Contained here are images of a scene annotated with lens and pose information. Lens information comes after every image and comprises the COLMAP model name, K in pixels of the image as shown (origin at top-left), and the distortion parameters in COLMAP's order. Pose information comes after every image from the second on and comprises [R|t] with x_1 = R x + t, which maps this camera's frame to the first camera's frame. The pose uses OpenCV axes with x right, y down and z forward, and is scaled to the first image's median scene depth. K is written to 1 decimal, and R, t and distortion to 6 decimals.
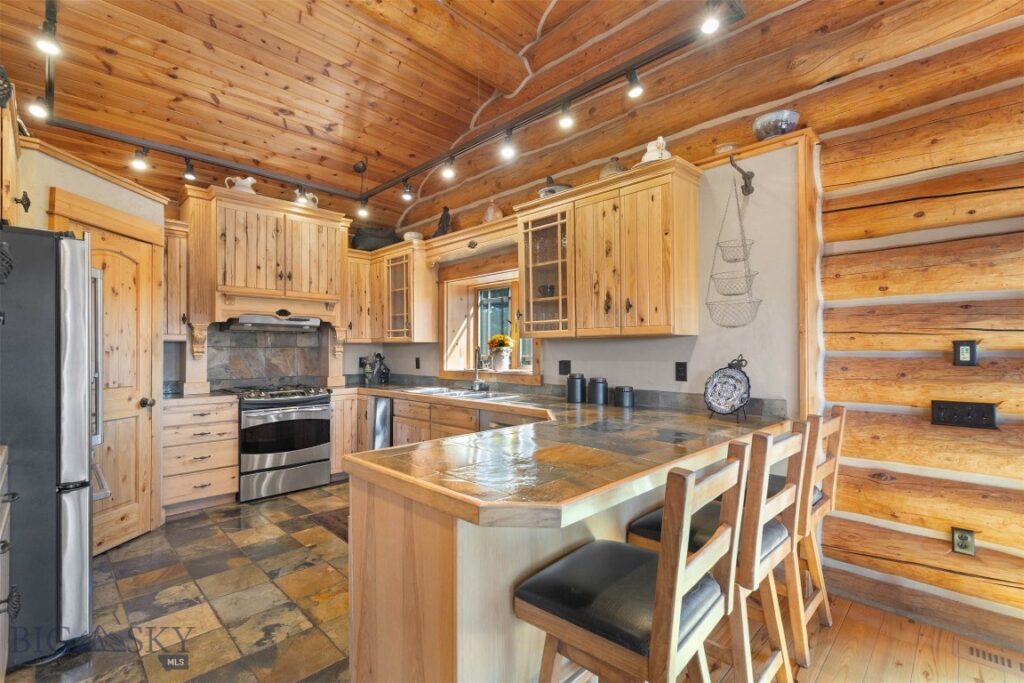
lens RADIAL K [[461.6, 0, 513.1], [0, 461.6, 348.0], [0, 0, 1]] dist [0.003630, -0.000144]
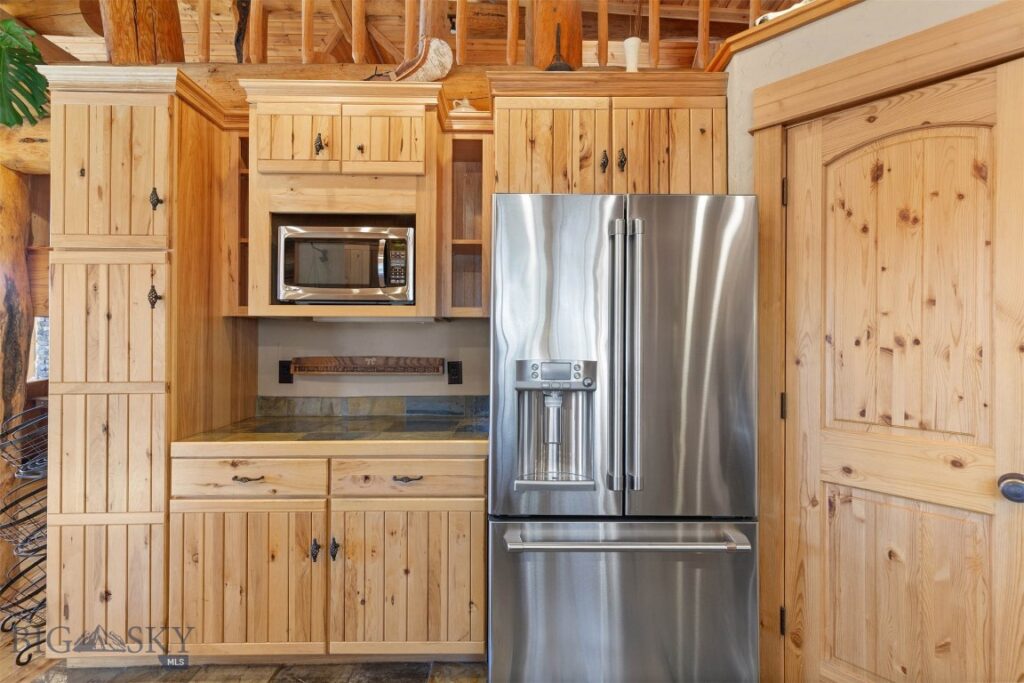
lens RADIAL K [[458.0, 0, 510.6], [0, 458.0, 340.0], [0, 0, 1]] dist [0.004524, 0.000487]
pose [[-0.701935, -0.004171, -0.712229, -0.192420], [0.002065, 0.999967, -0.007892, 0.001415], [0.712238, -0.007010, -0.701903, 0.762354]]
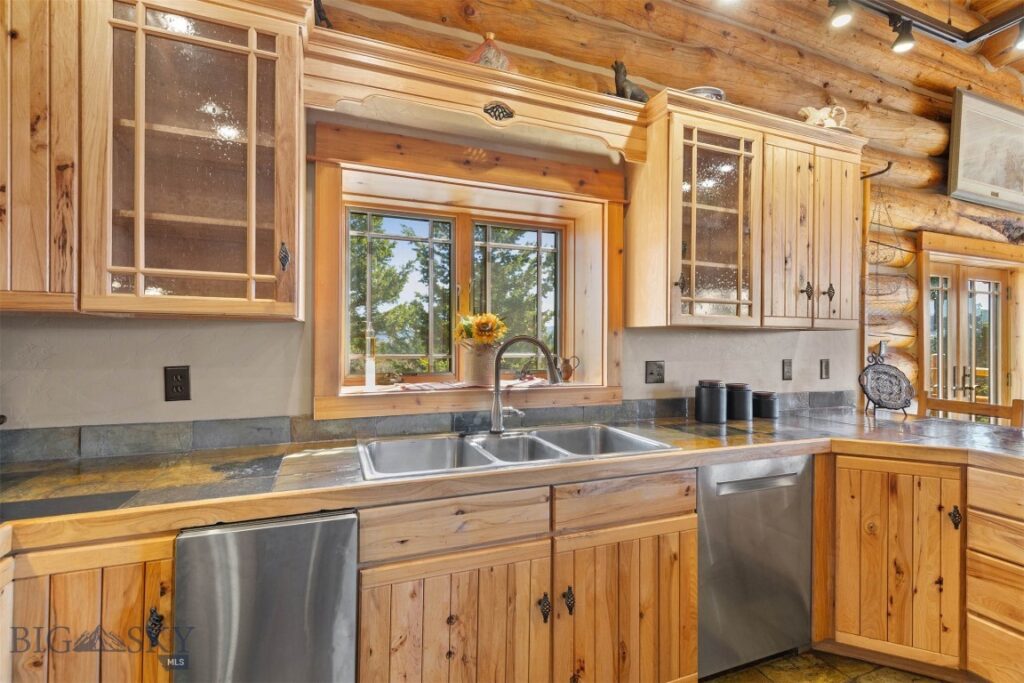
lens RADIAL K [[458.0, 0, 510.6], [0, 458.0, 340.0], [0, 0, 1]] dist [0.004524, 0.000487]
pose [[0.404945, 0.011066, 0.914274, -0.486979], [-0.012160, 0.999904, -0.006716, 0.003065], [-0.914260, -0.008398, 0.405040, 0.797507]]
